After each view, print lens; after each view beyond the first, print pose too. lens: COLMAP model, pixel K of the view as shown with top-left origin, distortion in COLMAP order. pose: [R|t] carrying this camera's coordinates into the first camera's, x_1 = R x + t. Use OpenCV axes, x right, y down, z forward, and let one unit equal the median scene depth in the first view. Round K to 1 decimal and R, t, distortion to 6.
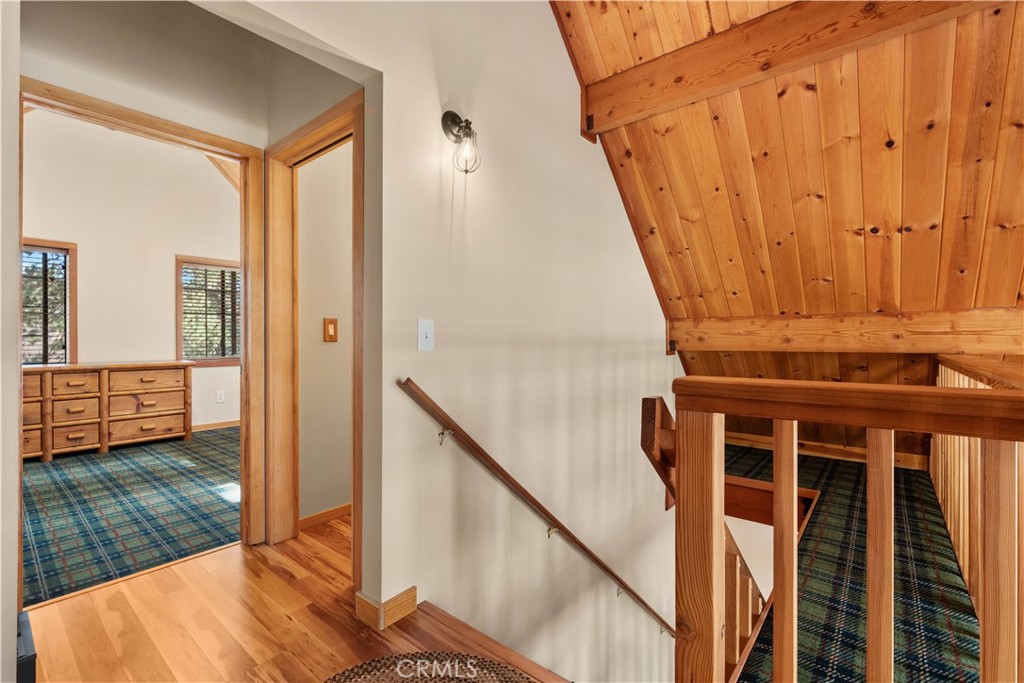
lens RADIAL K [[451.9, 0, 520.5], [0, 451.9, 337.8], [0, 0, 1]] dist [-0.005295, 0.000304]
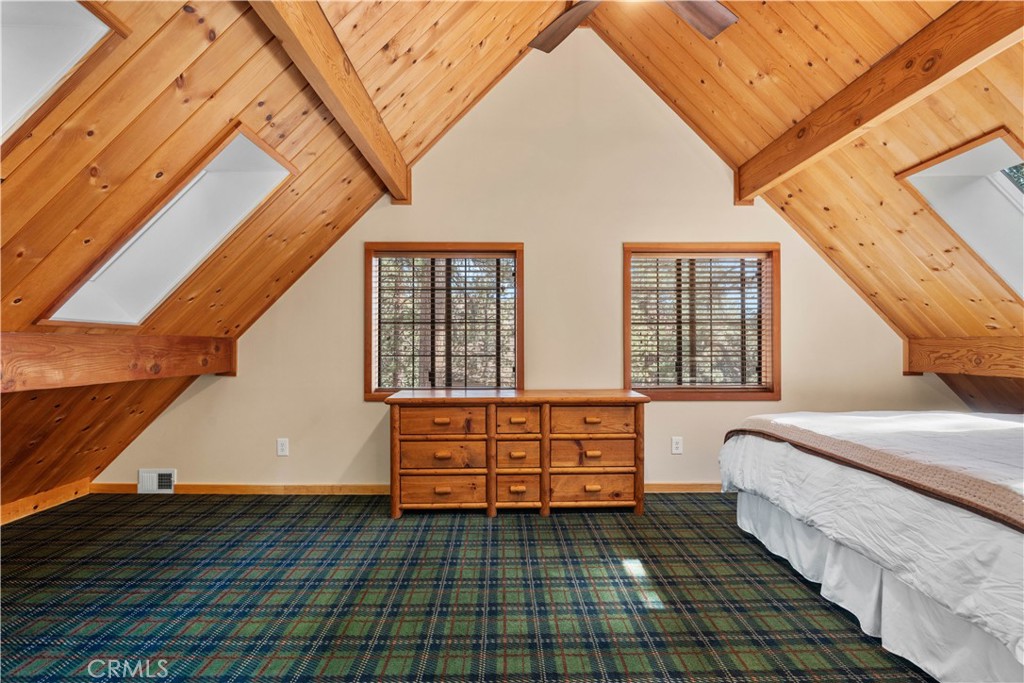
lens RADIAL K [[451.9, 0, 510.4], [0, 451.9, 343.8], [0, 0, 1]] dist [-0.005295, 0.000304]
pose [[0.639901, -0.001525, -0.768456, -0.386134], [0.000435, 0.999999, -0.001622, -0.025887], [0.768457, 0.000703, 0.639901, 0.474522]]
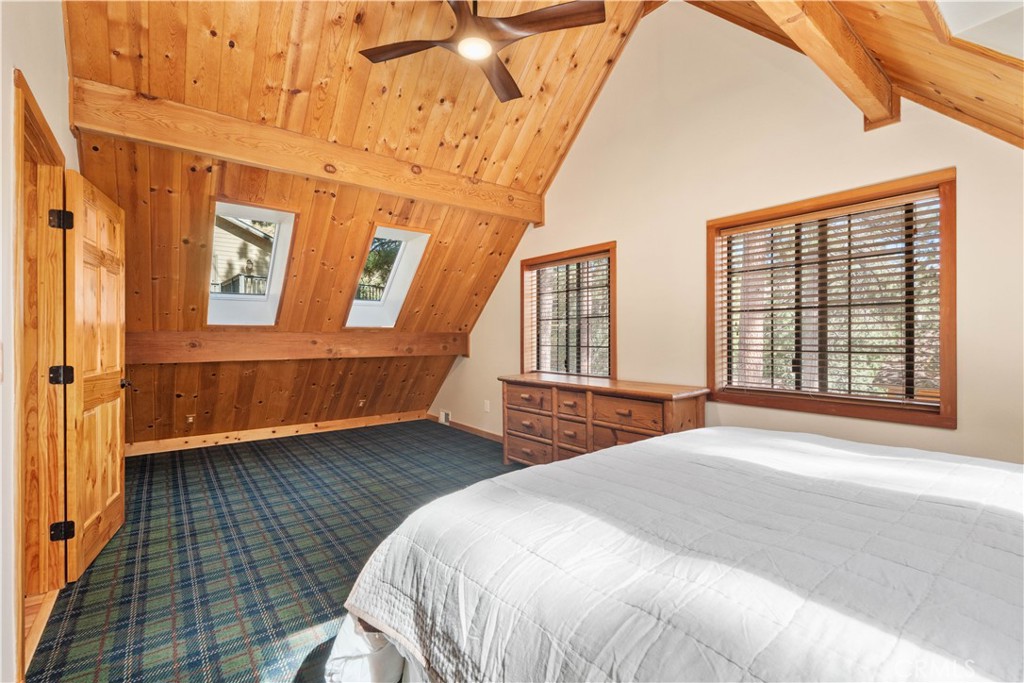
lens RADIAL K [[451.9, 0, 501.3], [0, 451.9, 339.1], [0, 0, 1]] dist [-0.005295, 0.000304]
pose [[-0.235985, 0.007492, -0.971728, -0.096885], [0.004719, 0.999967, 0.006564, -0.028460], [0.971745, -0.003036, -0.236013, 1.027177]]
